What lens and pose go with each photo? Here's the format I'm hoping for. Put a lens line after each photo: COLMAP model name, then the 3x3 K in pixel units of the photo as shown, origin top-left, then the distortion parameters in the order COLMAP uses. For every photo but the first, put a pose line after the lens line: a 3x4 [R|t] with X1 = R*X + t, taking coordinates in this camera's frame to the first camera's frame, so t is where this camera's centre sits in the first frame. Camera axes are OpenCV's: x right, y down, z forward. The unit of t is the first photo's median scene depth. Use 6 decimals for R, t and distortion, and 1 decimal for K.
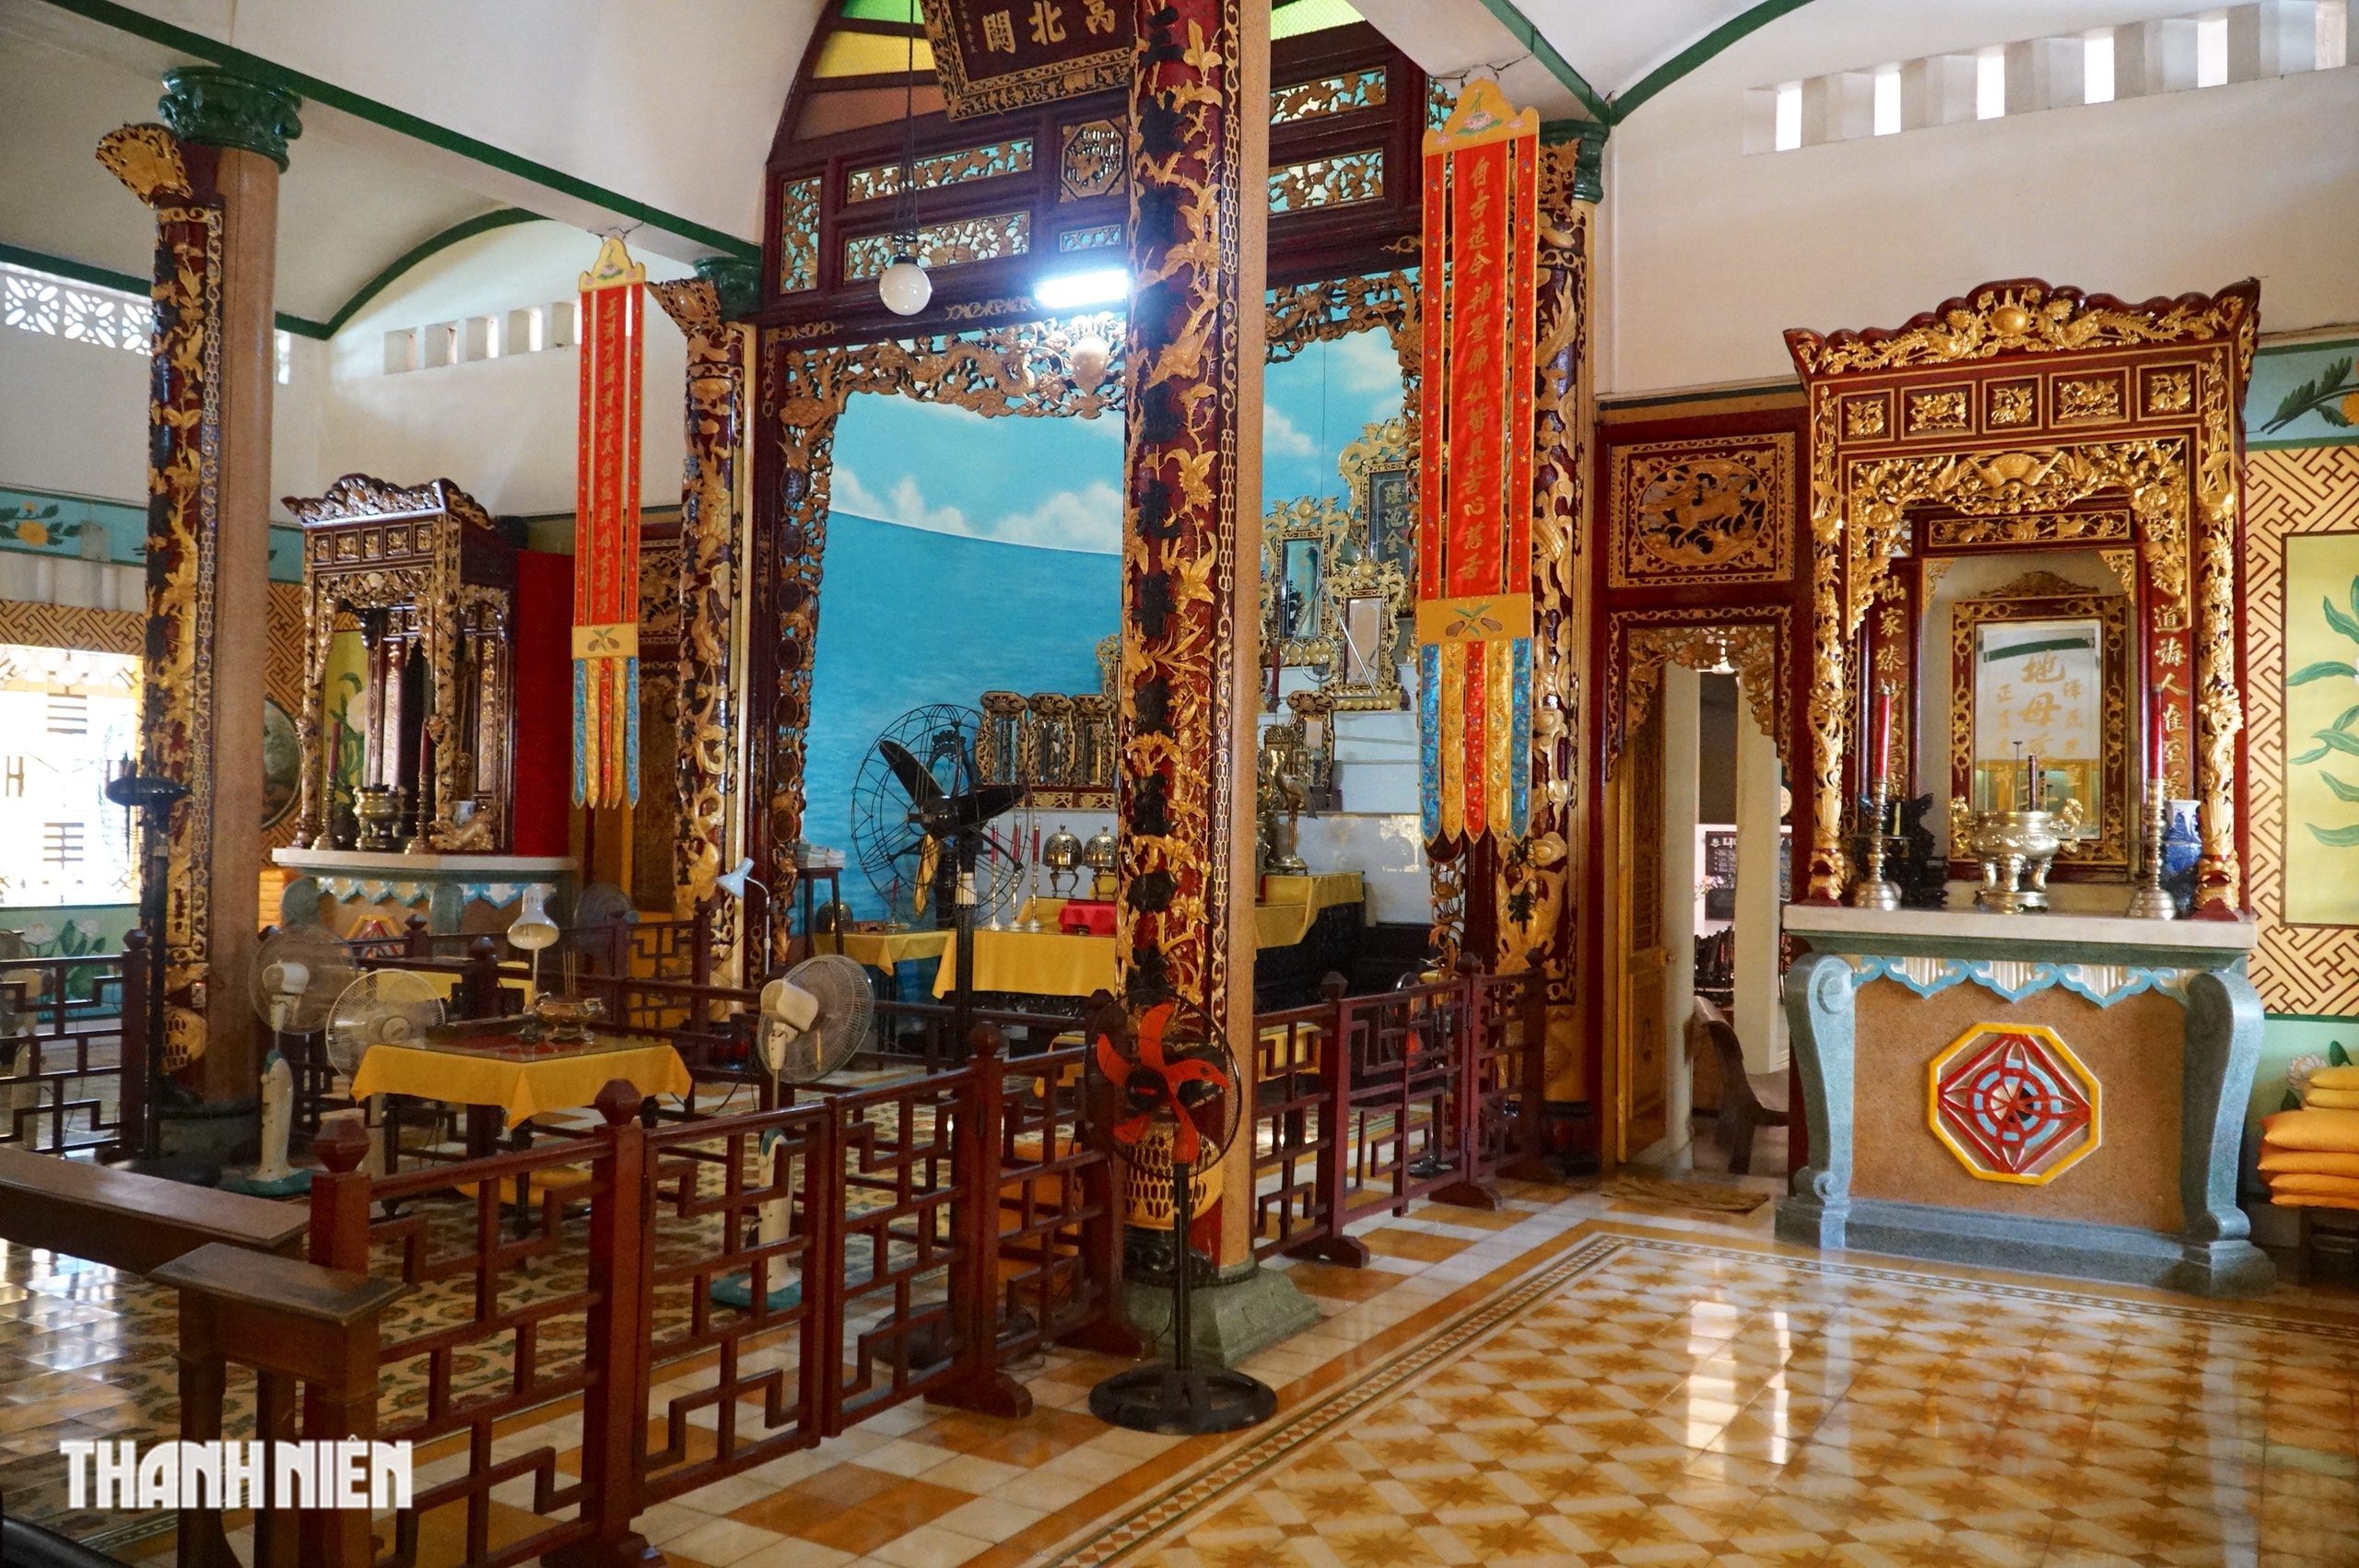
lens RADIAL K [[1904.7, 0, 1156.8], [0, 1904.7, 795.2], [0, 0, 1]] dist [0.004884, -0.040654]
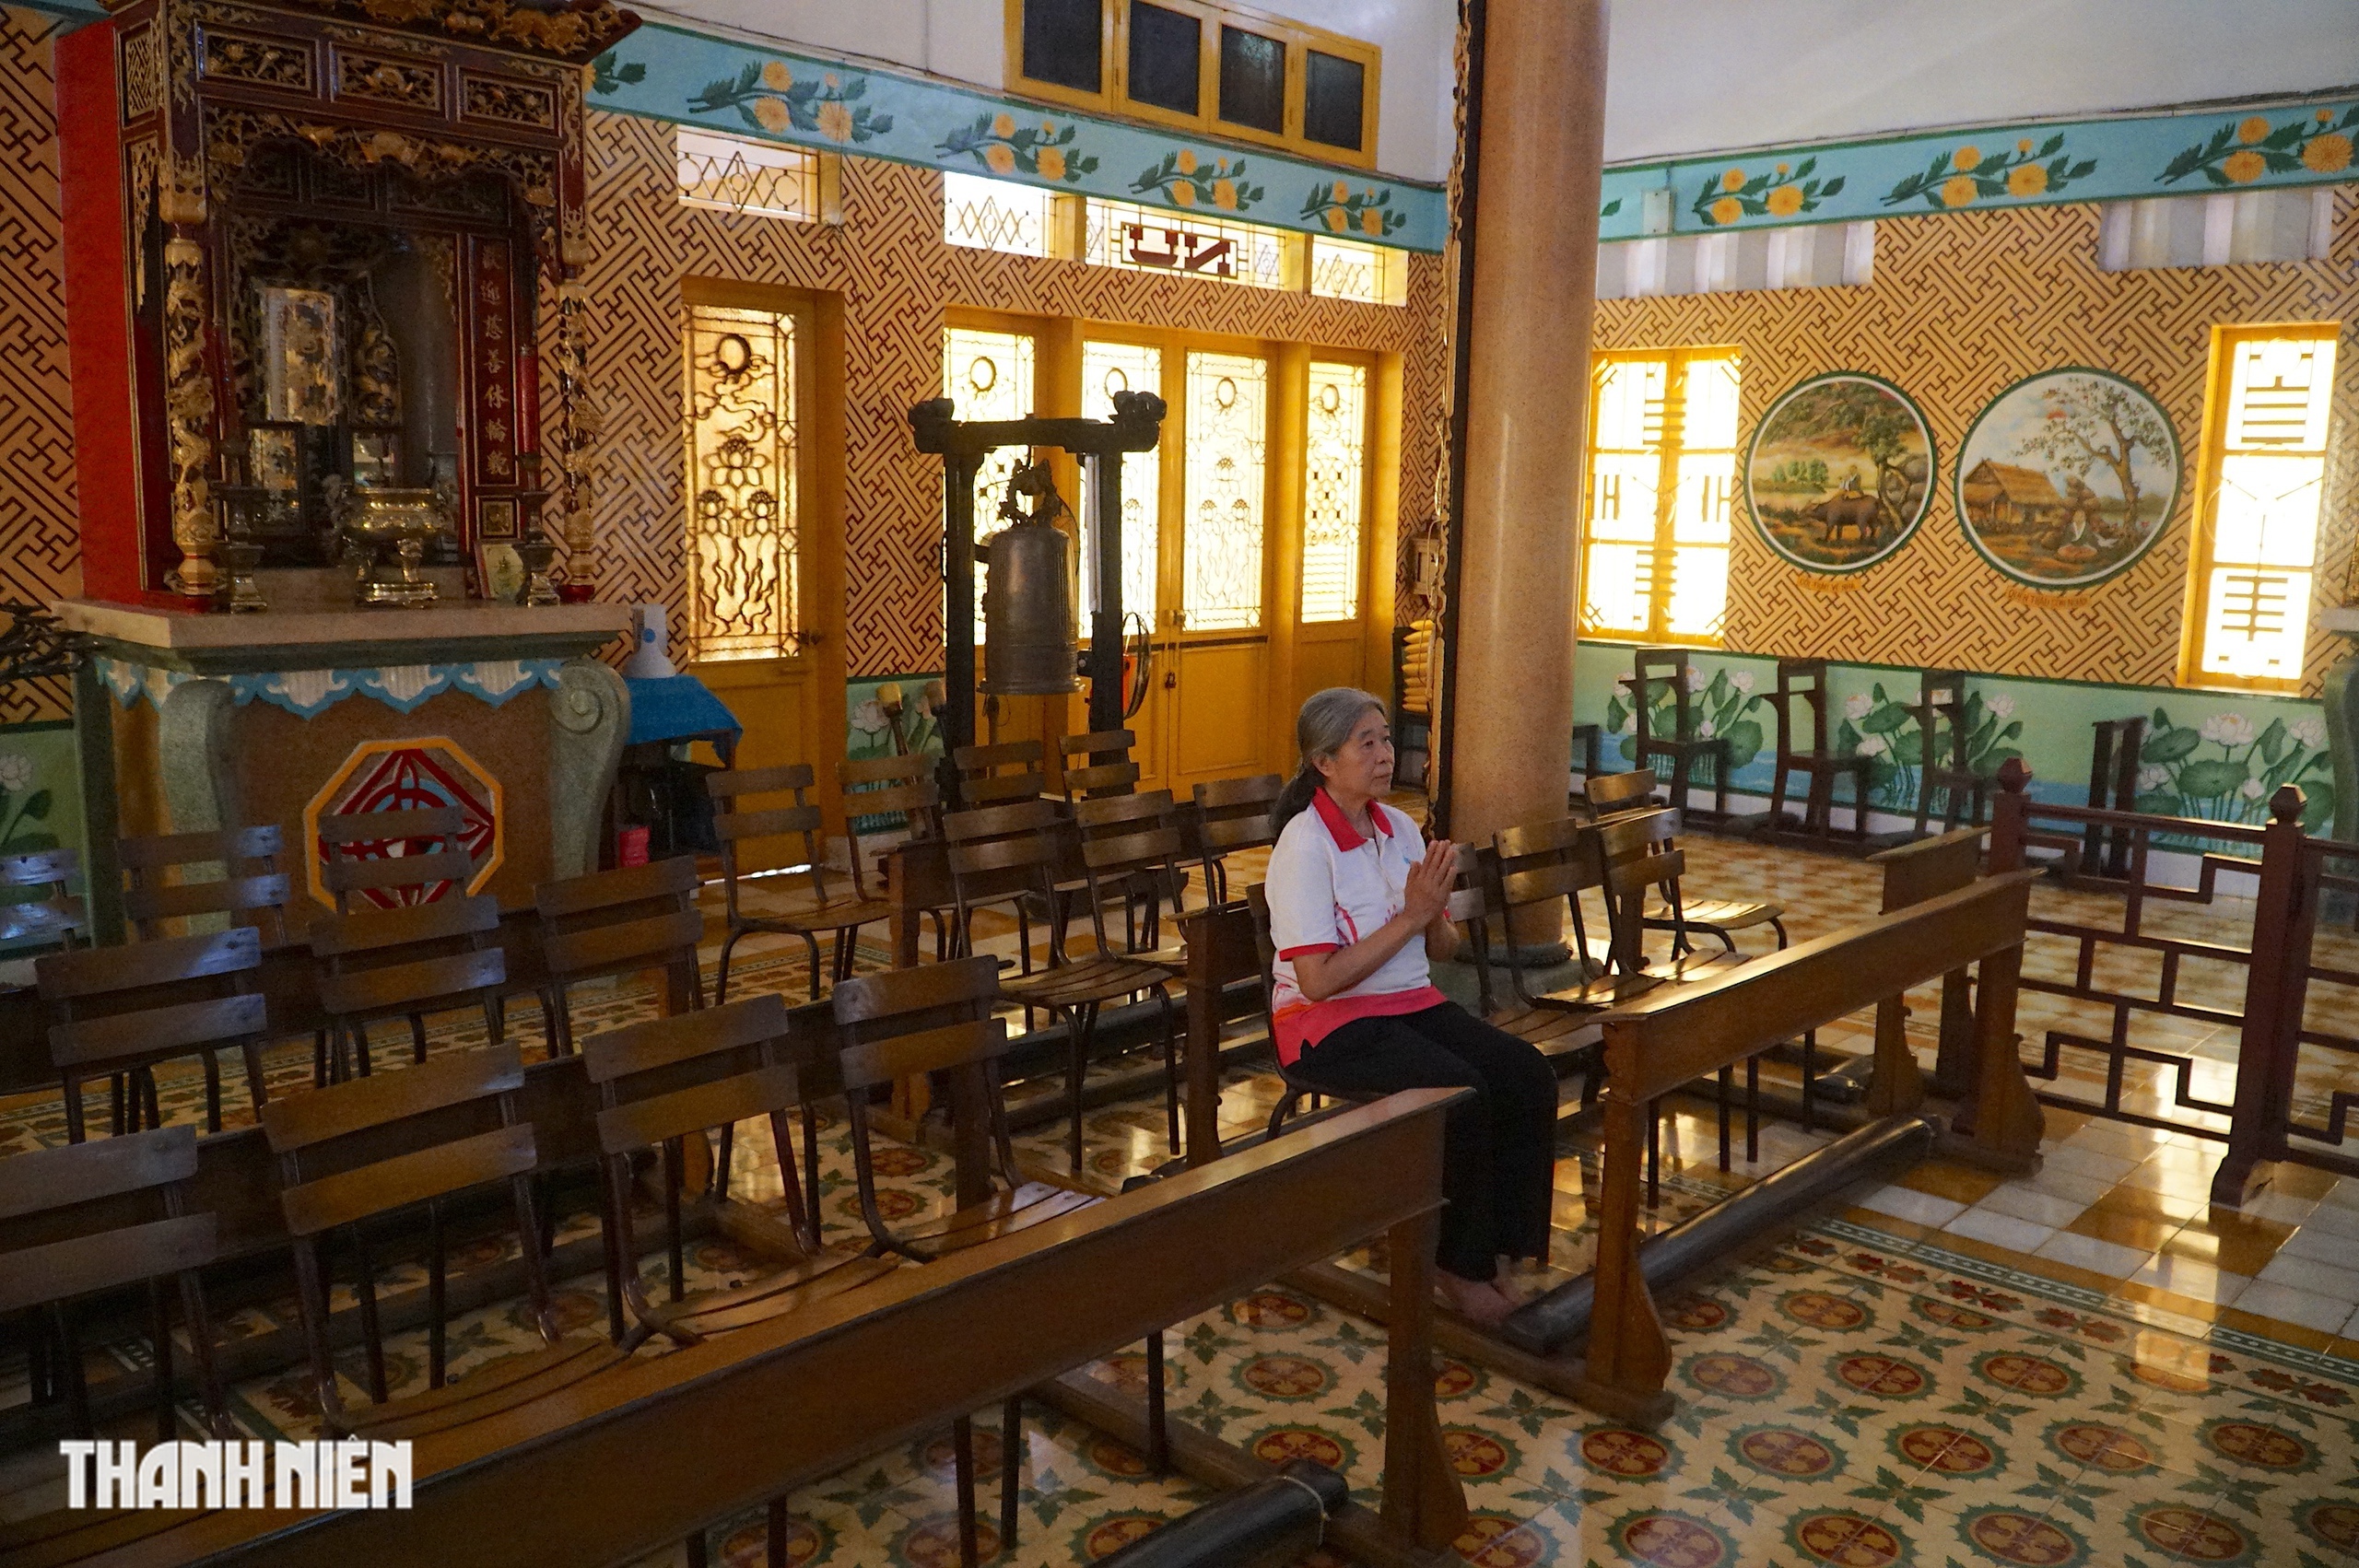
lens RADIAL K [[1904.7, 0, 1204.2], [0, 1904.7, 766.7], [0, 0, 1]] dist [0.004884, -0.040654]
pose [[-0.202294, 0.122189, -0.971672, 0.222886], [-0.019671, 0.991479, 0.128775, 0.001584], [0.979127, 0.045164, -0.198167, 0.857873]]
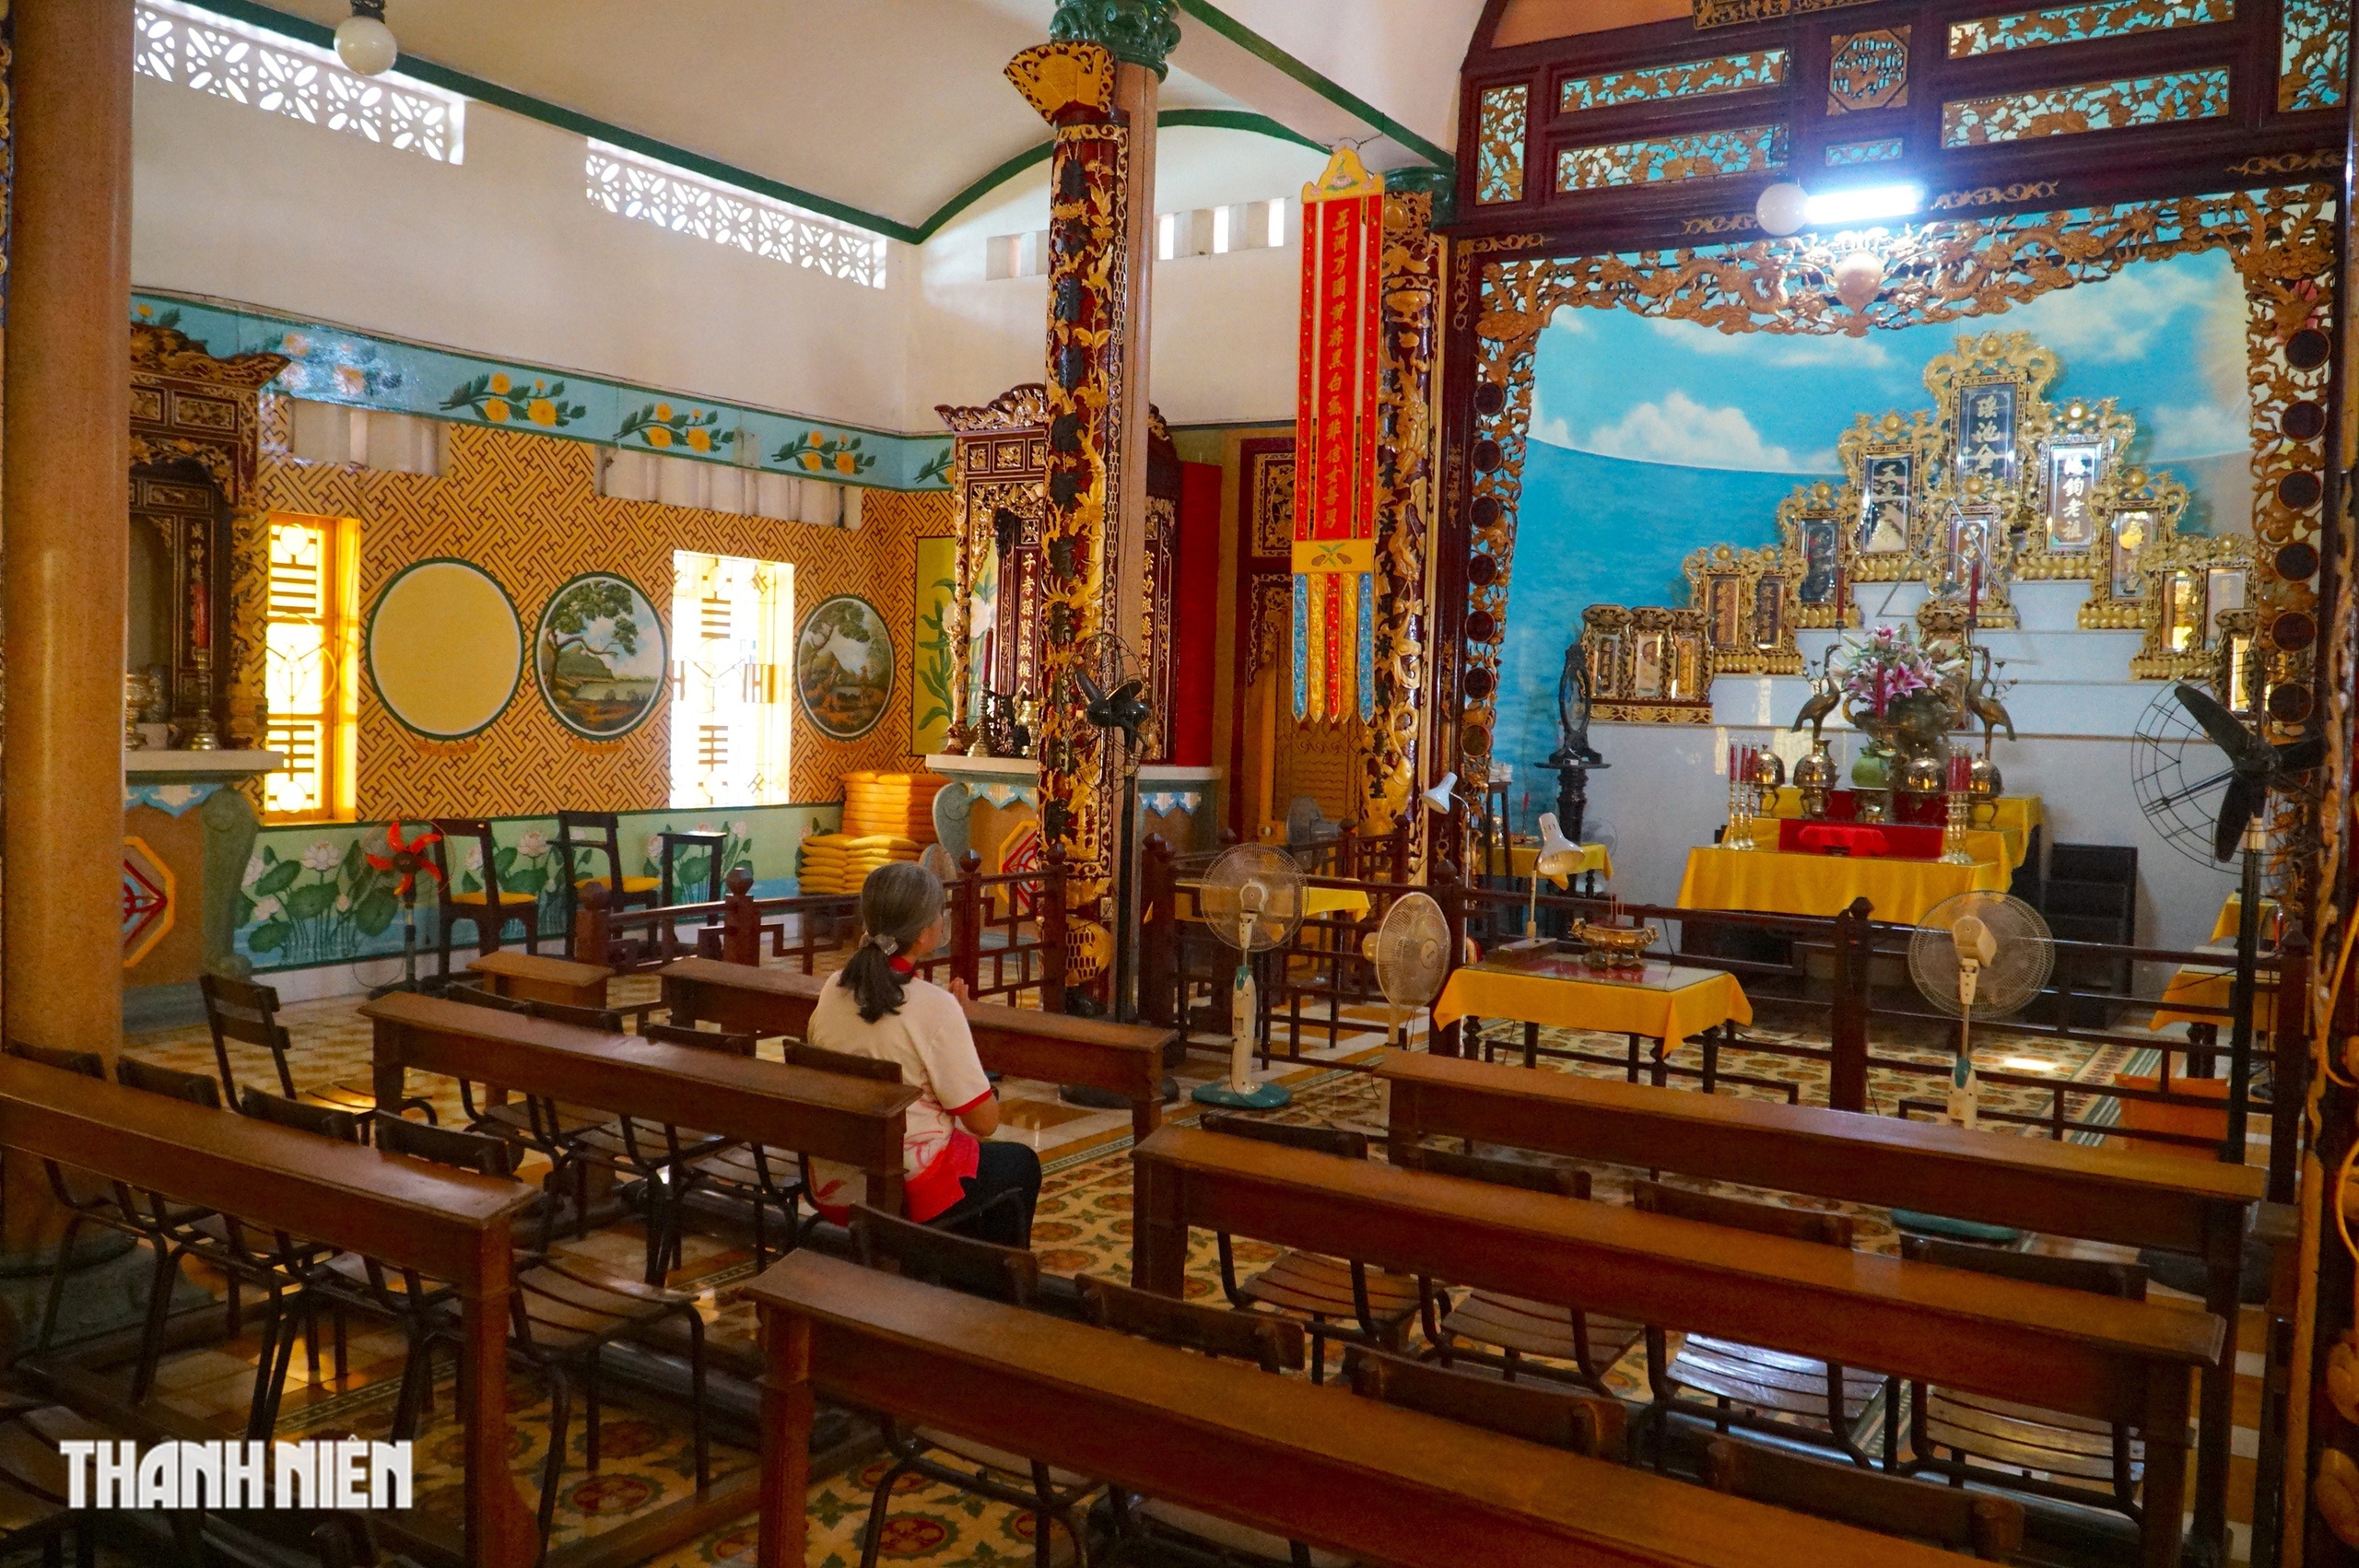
lens RADIAL K [[1904.7, 0, 1192.0], [0, 1904.7, 789.7], [0, 0, 1]] dist [0.004884, -0.040654]
pose [[0.999127, 0.014554, -0.039163, -0.313823], [-0.012409, 0.998438, 0.054479, -0.011456], [0.039895, -0.053946, 0.997747, -0.012676]]
